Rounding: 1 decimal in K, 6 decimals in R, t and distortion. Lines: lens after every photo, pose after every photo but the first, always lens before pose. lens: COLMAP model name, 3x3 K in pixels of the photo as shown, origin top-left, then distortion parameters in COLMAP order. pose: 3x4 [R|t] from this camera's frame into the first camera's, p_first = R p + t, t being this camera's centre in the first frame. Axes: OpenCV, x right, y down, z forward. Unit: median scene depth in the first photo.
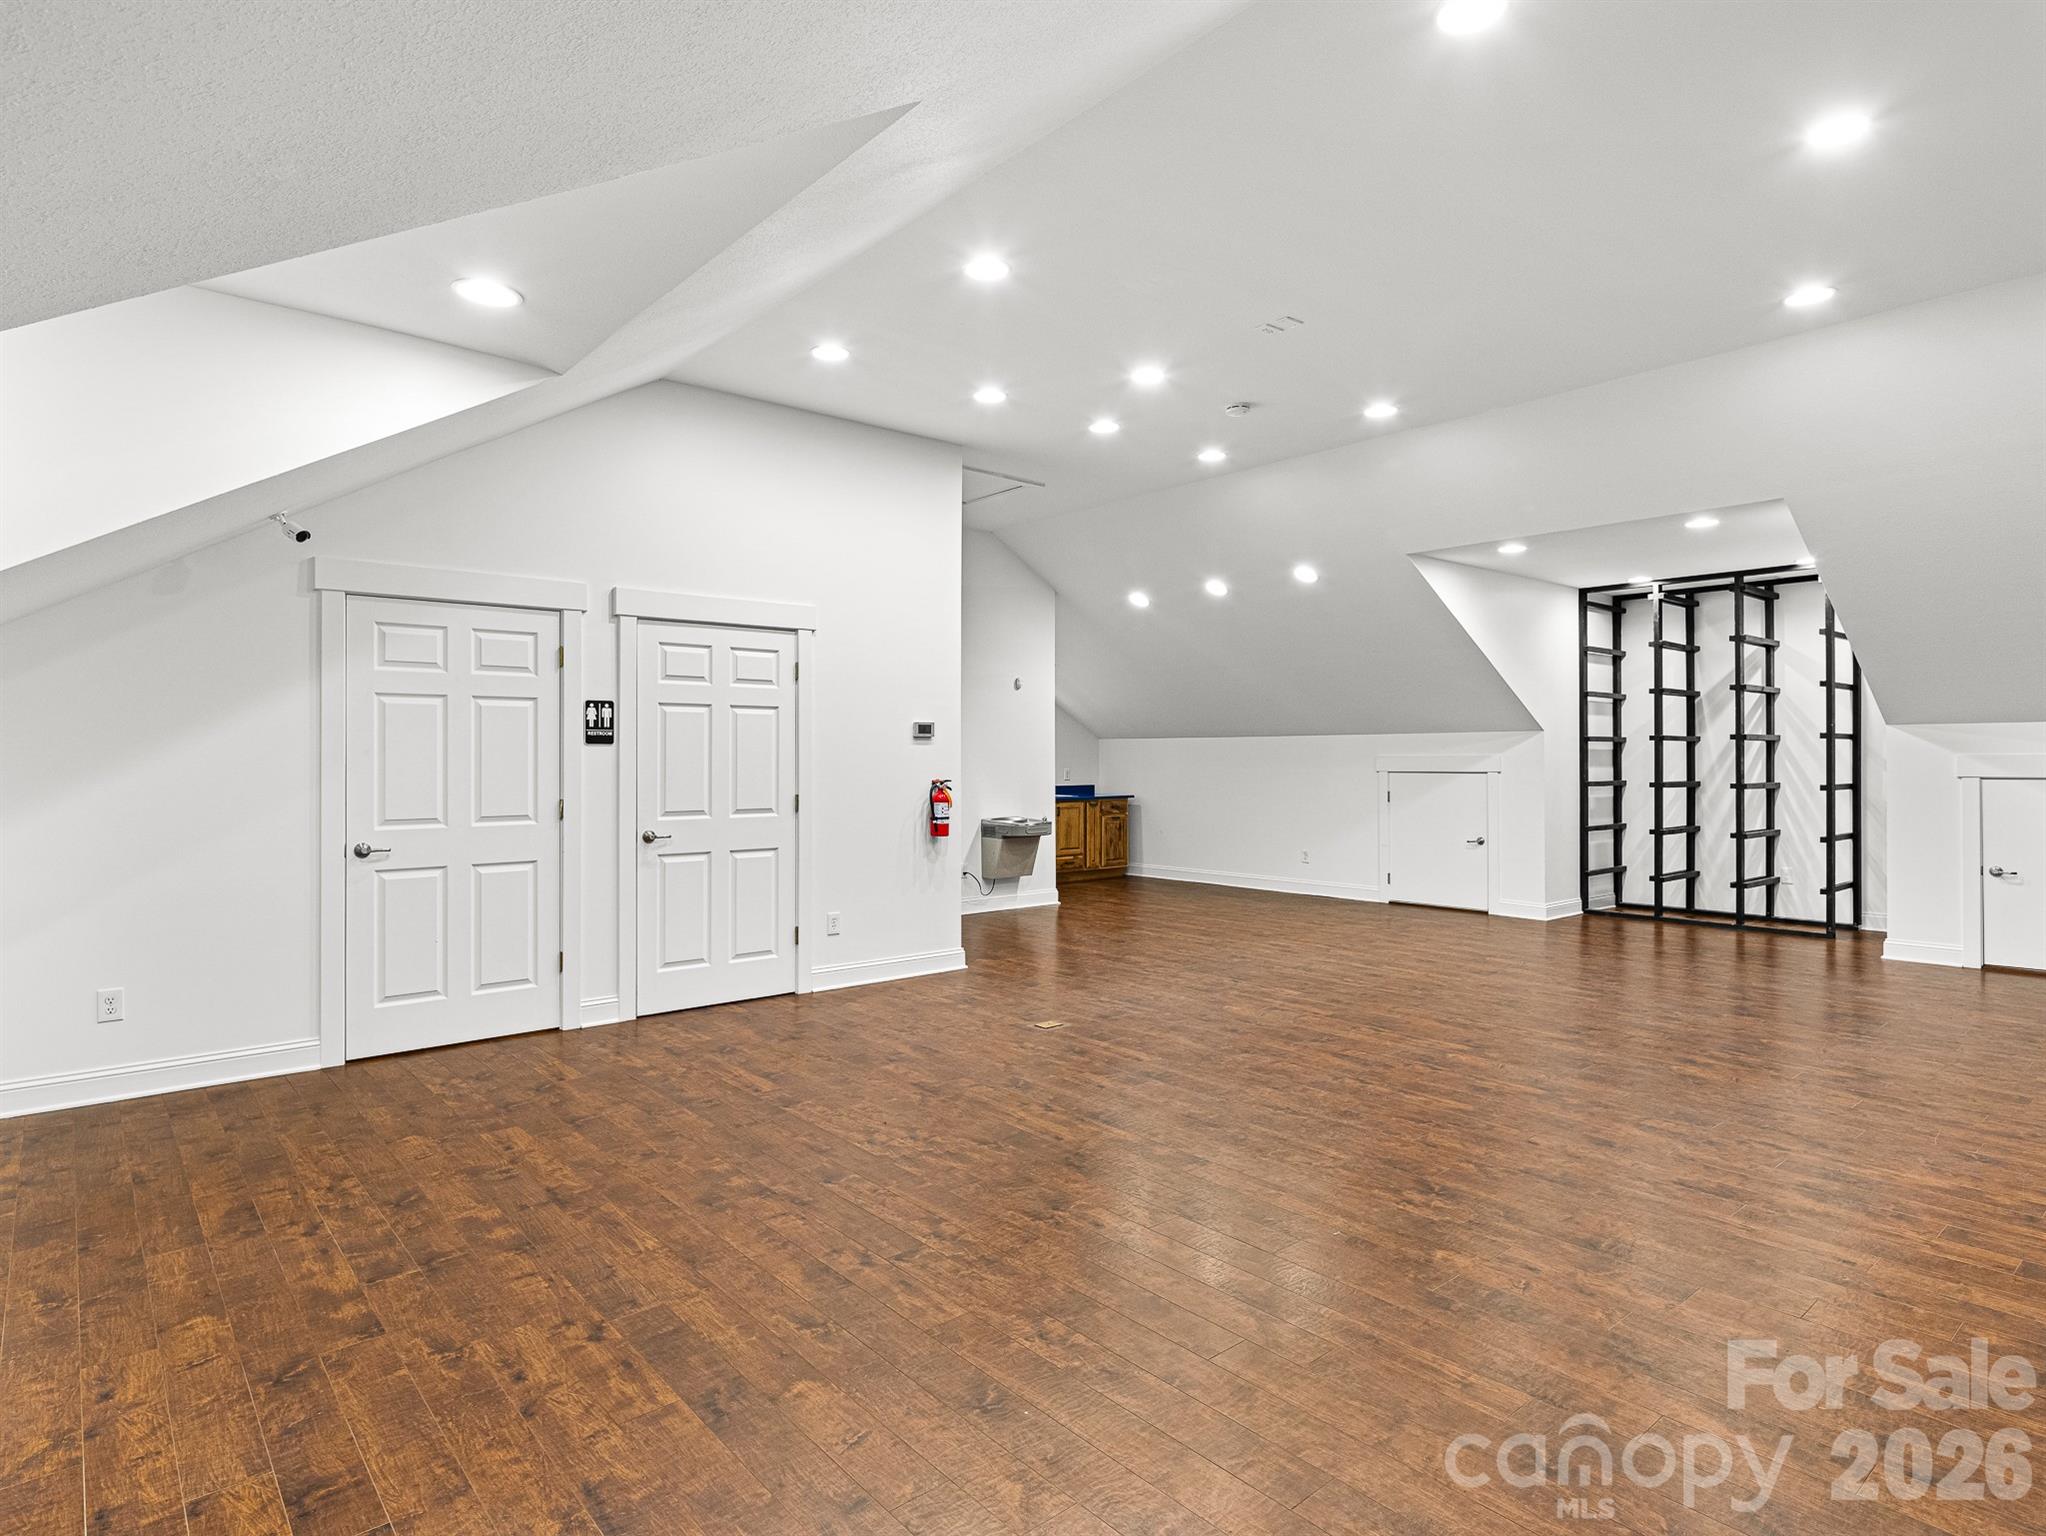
lens RADIAL K [[1117.3, 0, 1008.6], [0, 1117.3, 759.1], [0, 0, 1]] dist [0.008876, -0.007055]
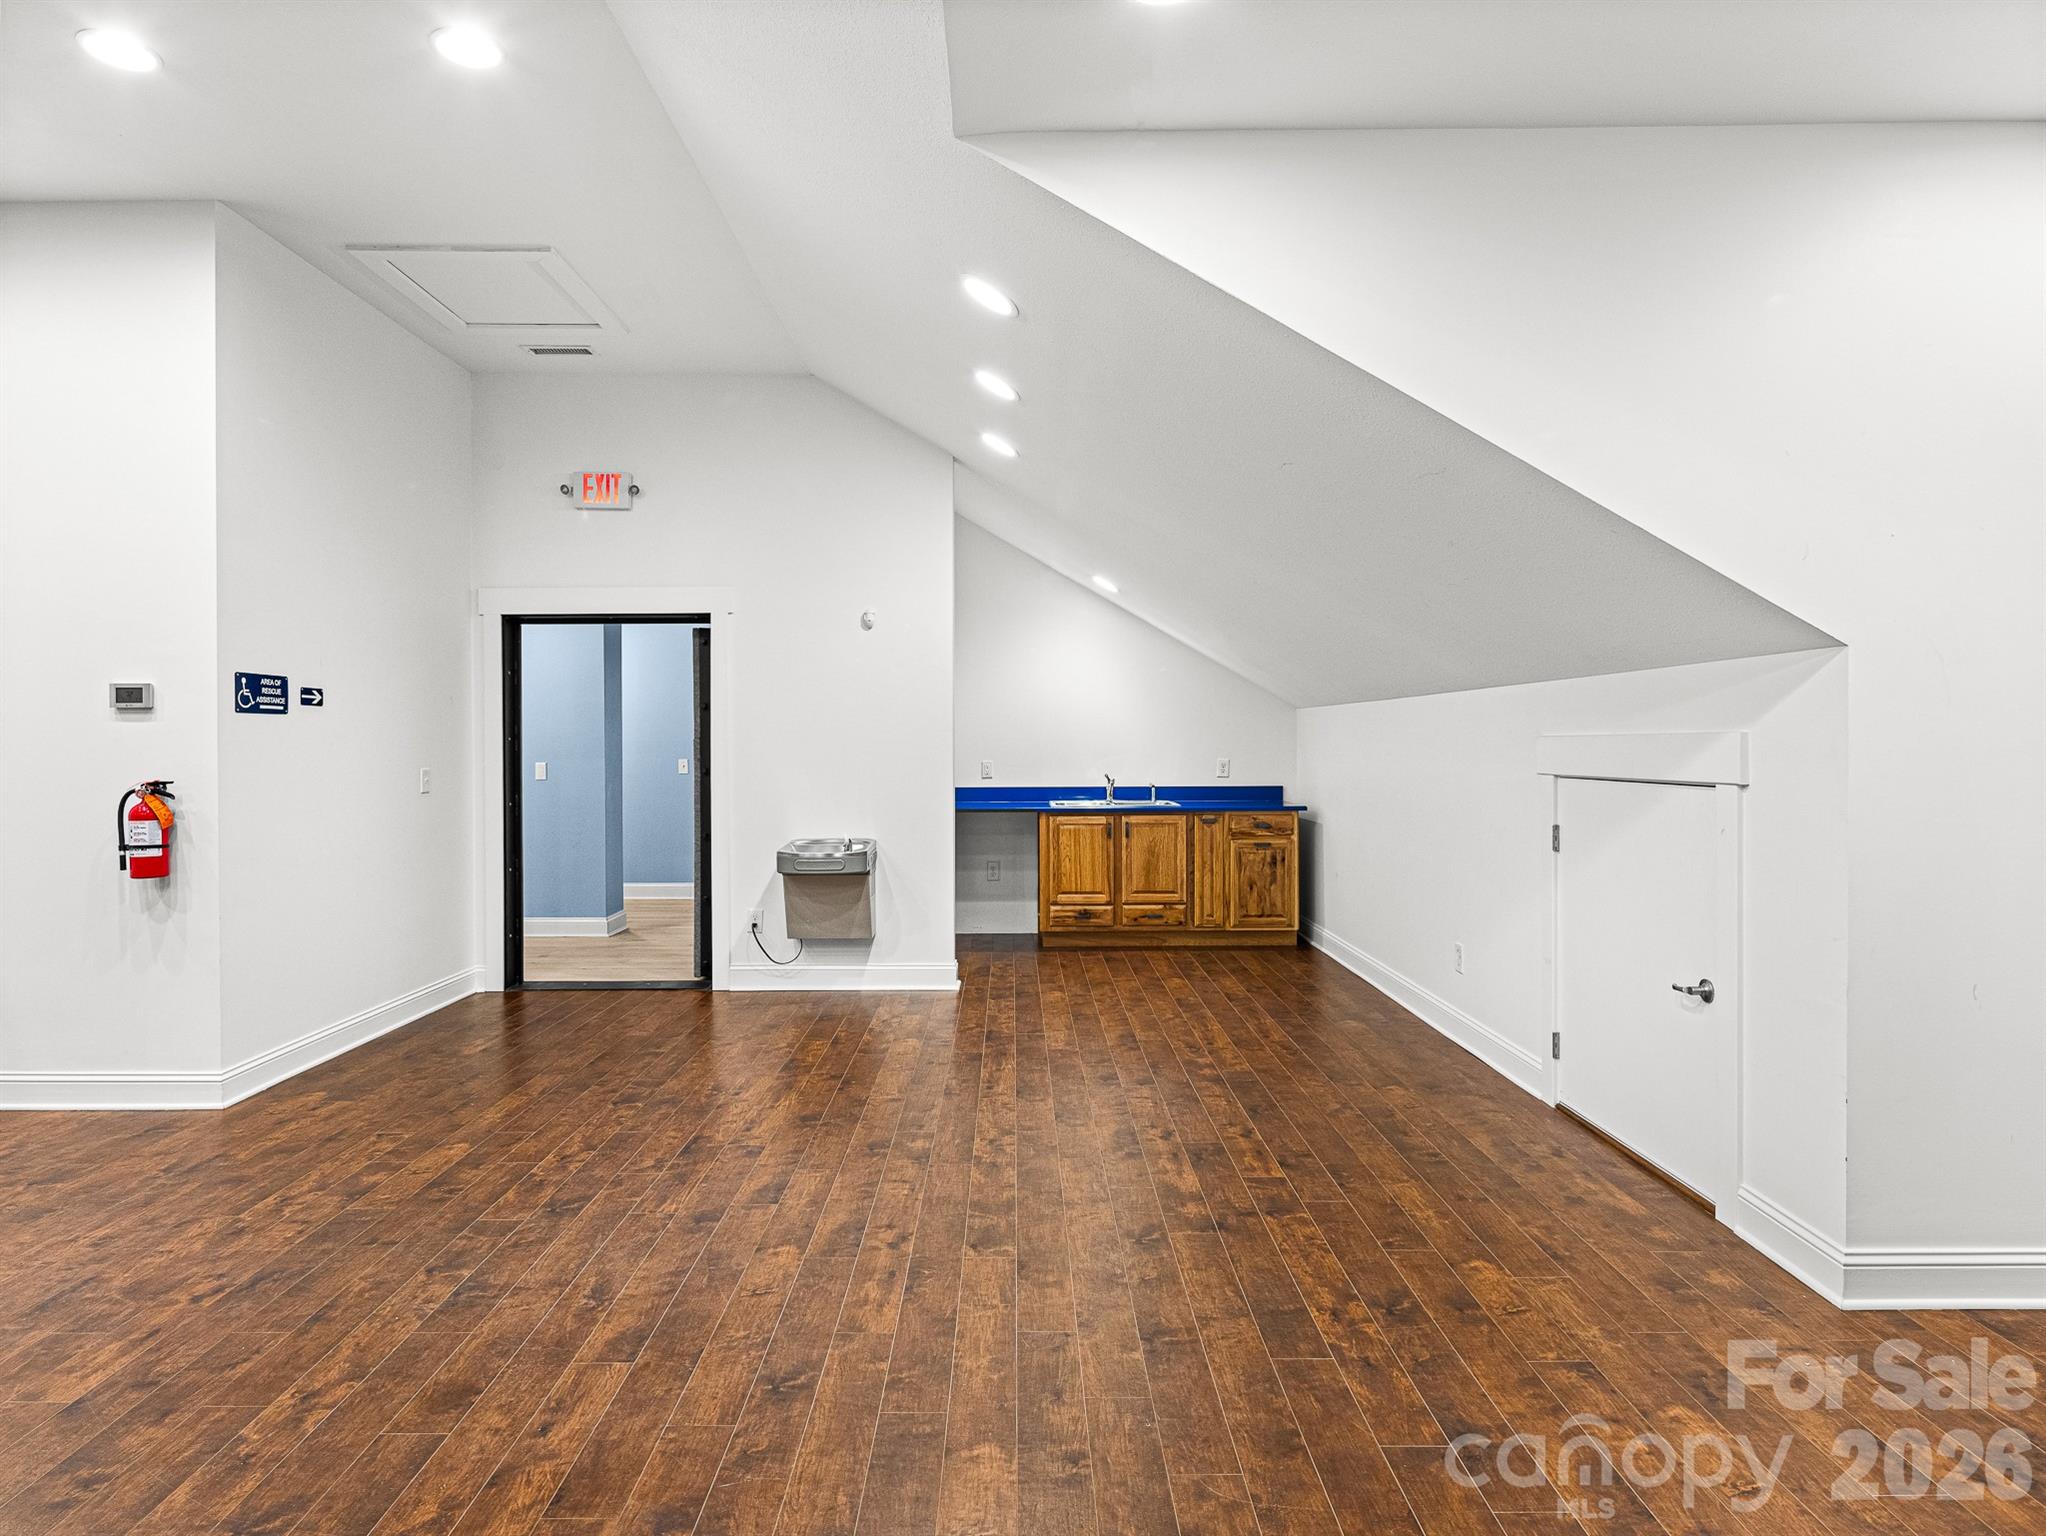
lens RADIAL K [[1117.3, 0, 1009.9], [0, 1117.3, 747.4], [0, 0, 1]] dist [0.008876, -0.007055]
pose [[0.764037, 0.003576, -0.645162, 0.816057], [0.000387, 0.999982, 0.006002, -0.002965], [0.645172, -0.004835, 0.764022, 1.041318]]
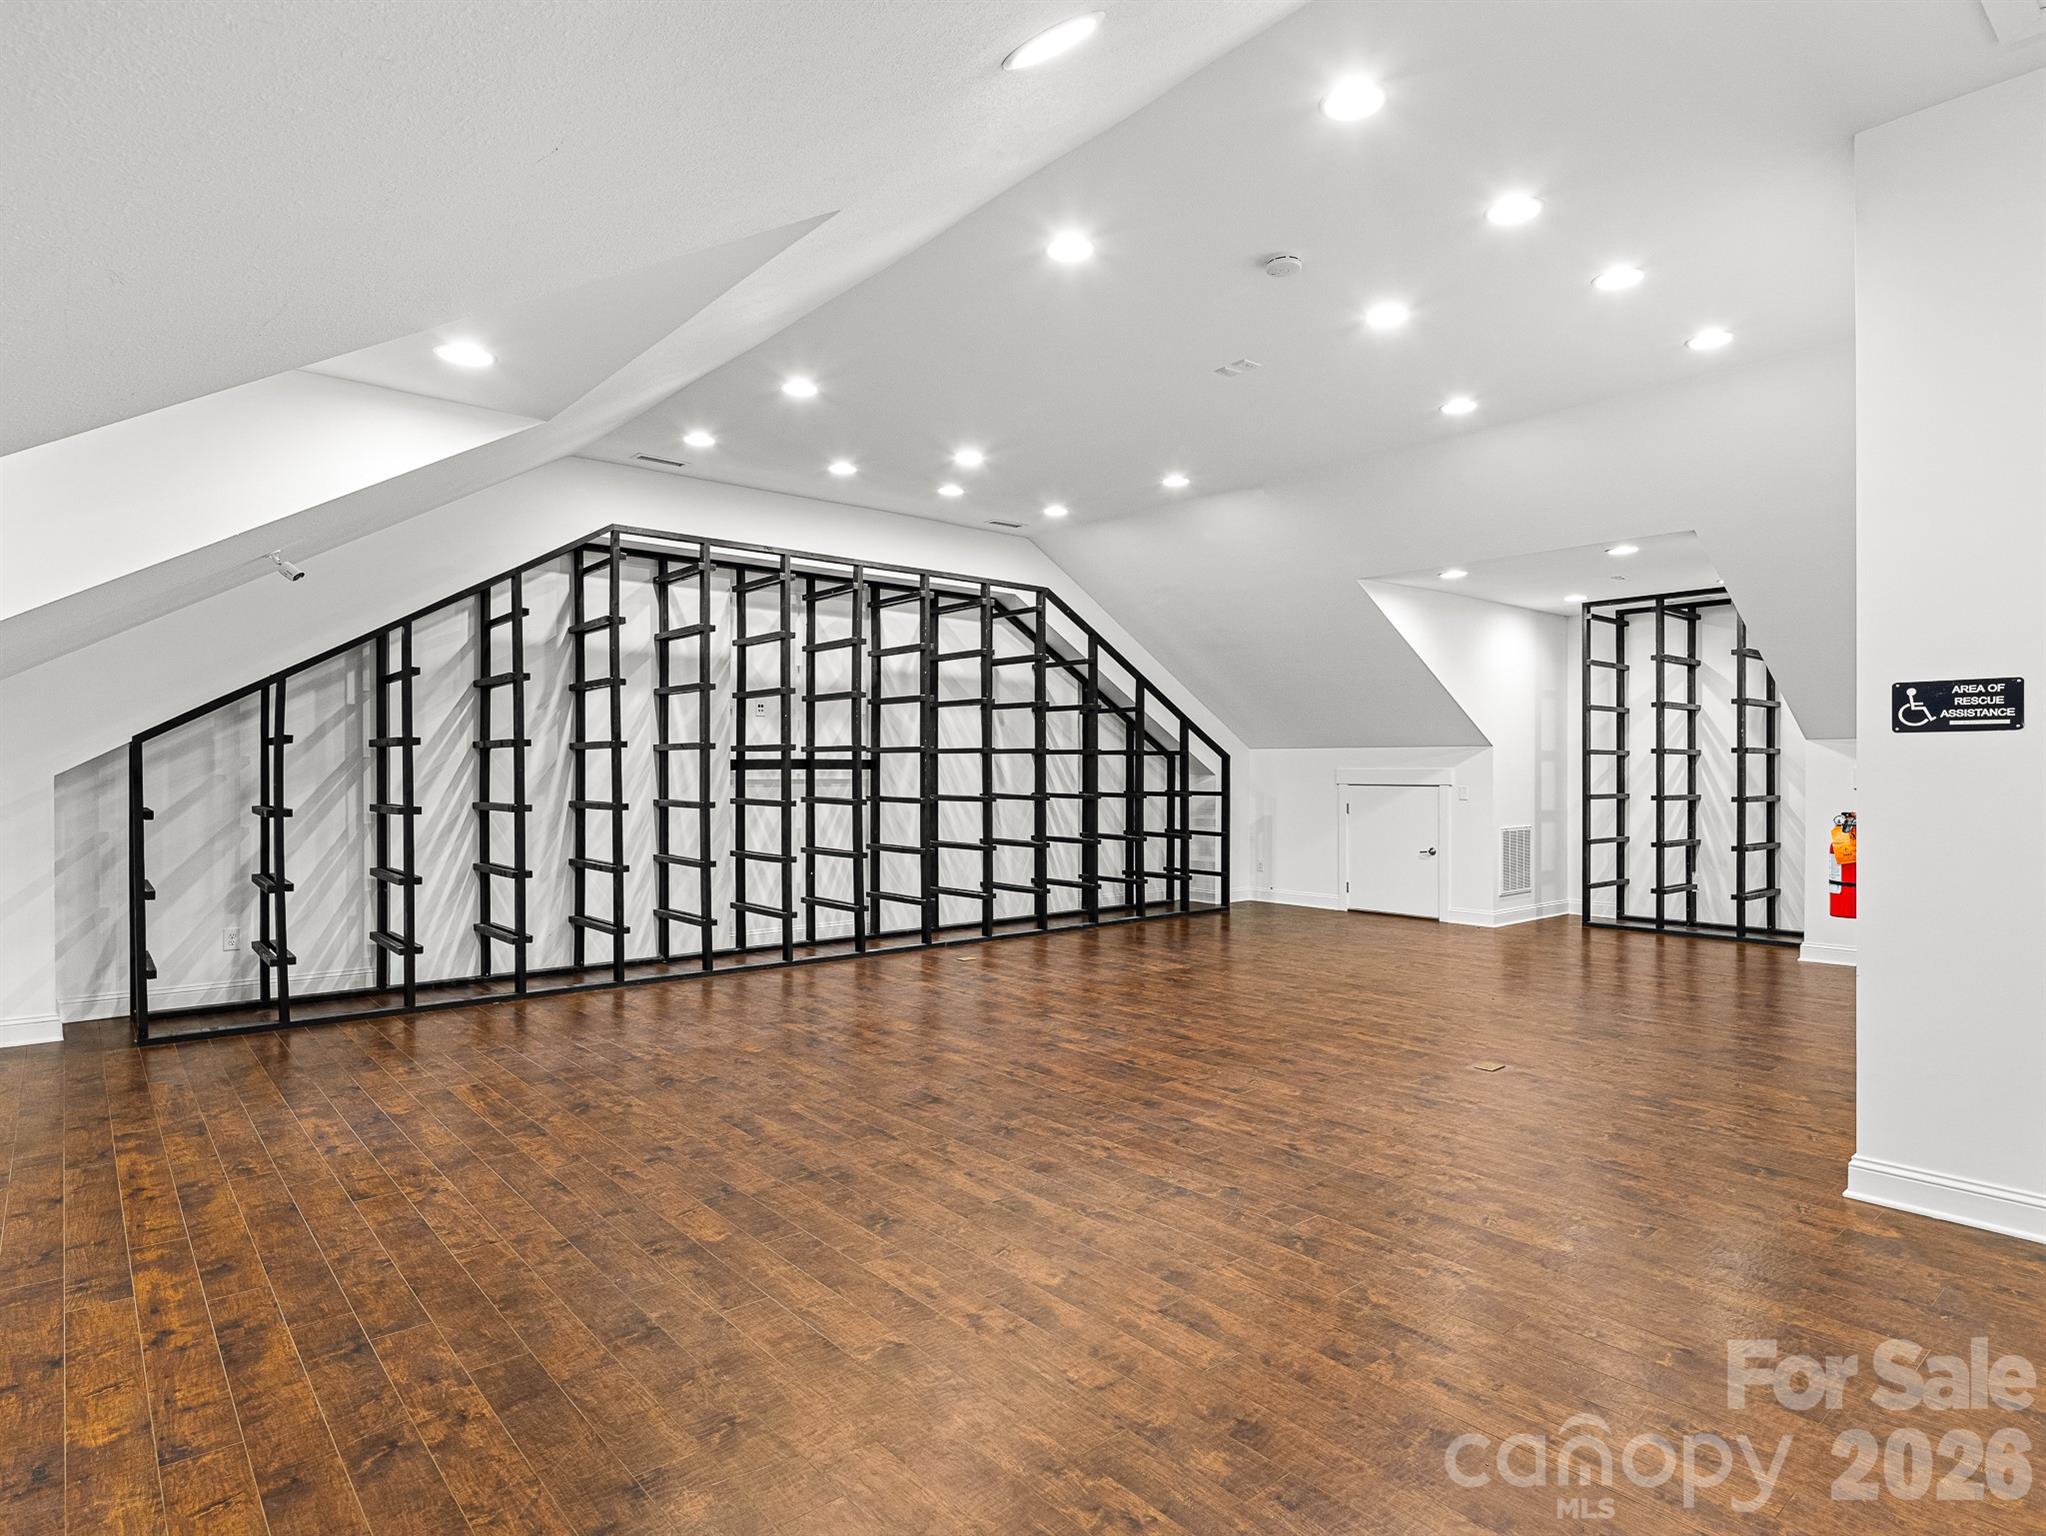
lens RADIAL K [[1117.3, 0, 1012.7], [0, 1117.3, 786.0], [0, 0, 1]] dist [0.008876, -0.007055]
pose [[-0.999970, 0.002582, -0.007243, 0.420448], [0.002467, 0.999871, 0.015867, -0.003809], [0.007283, 0.015849, -0.999848, 1.891516]]
